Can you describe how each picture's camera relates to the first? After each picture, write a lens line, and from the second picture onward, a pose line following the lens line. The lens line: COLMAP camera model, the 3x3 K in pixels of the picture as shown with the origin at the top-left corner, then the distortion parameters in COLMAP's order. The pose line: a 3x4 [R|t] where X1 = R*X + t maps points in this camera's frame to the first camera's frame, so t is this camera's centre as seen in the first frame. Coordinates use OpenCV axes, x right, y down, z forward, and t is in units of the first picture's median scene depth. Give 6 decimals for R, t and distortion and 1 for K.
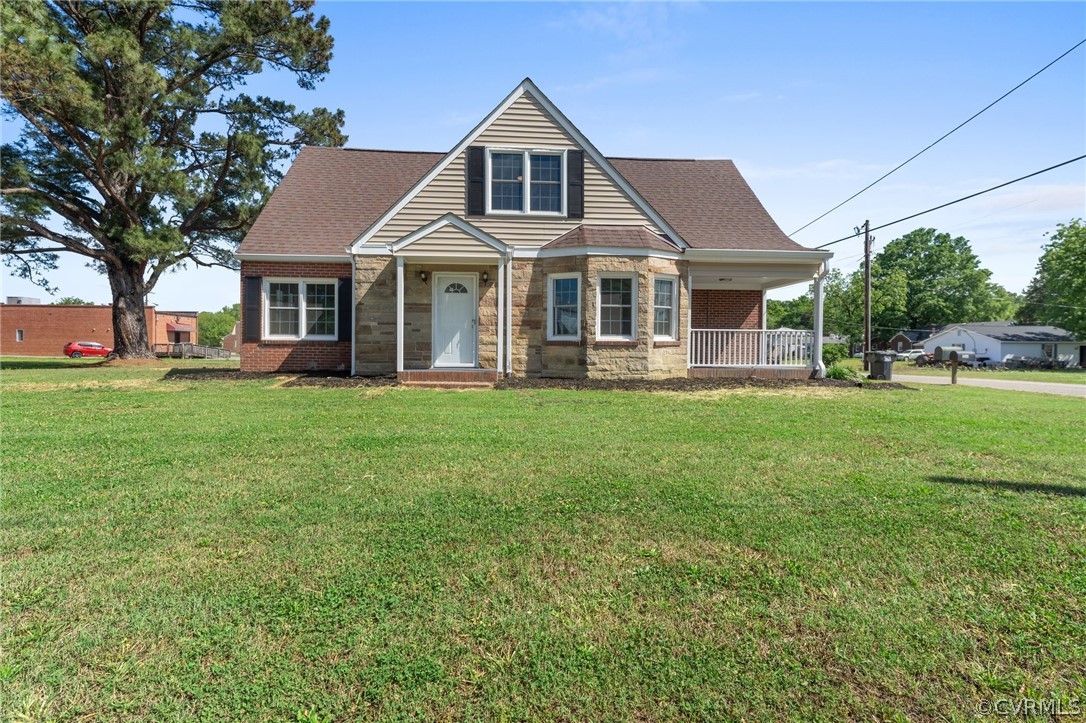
lens RADIAL K [[556.6, 0, 543.0], [0, 556.6, 361.5], [0, 0, 1]] dist [0.000456, 0.000009]
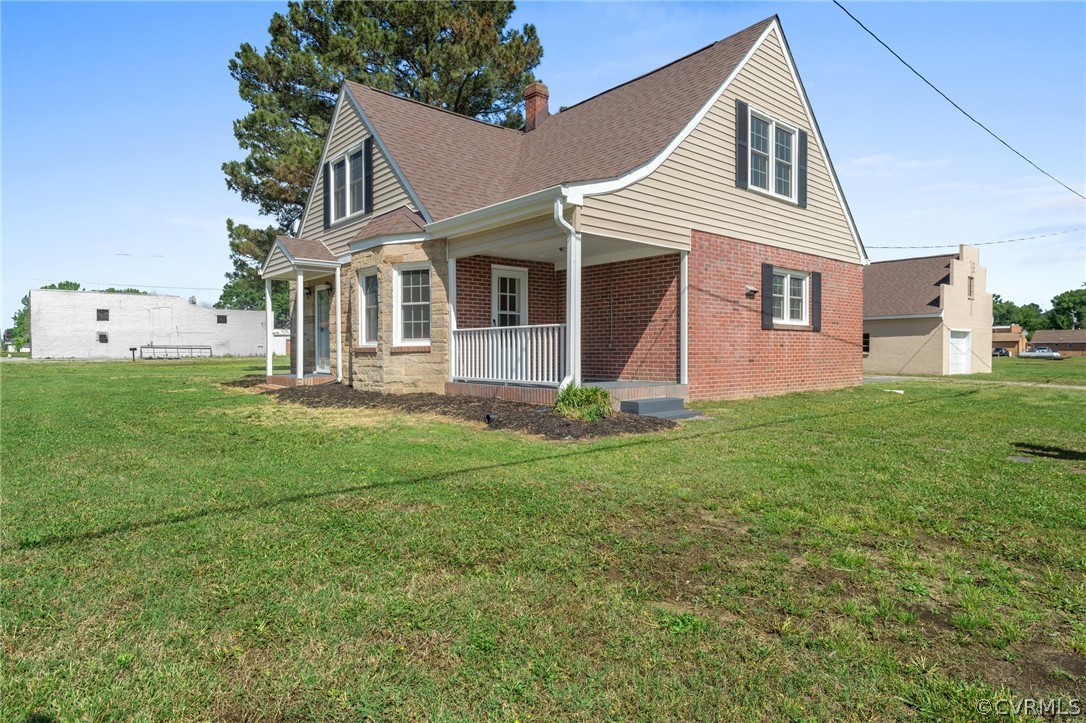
lens RADIAL K [[626.2, 0, 543.0], [0, 626.2, 361.5], [0, 0, 1]] dist [-0.000918, -0.000062]
pose [[0.586939, 0.007502, -0.809597, 1.046040], [-0.006942, 0.999967, 0.004233, -0.019688], [0.809602, 0.003136, 0.586971, 0.621138]]
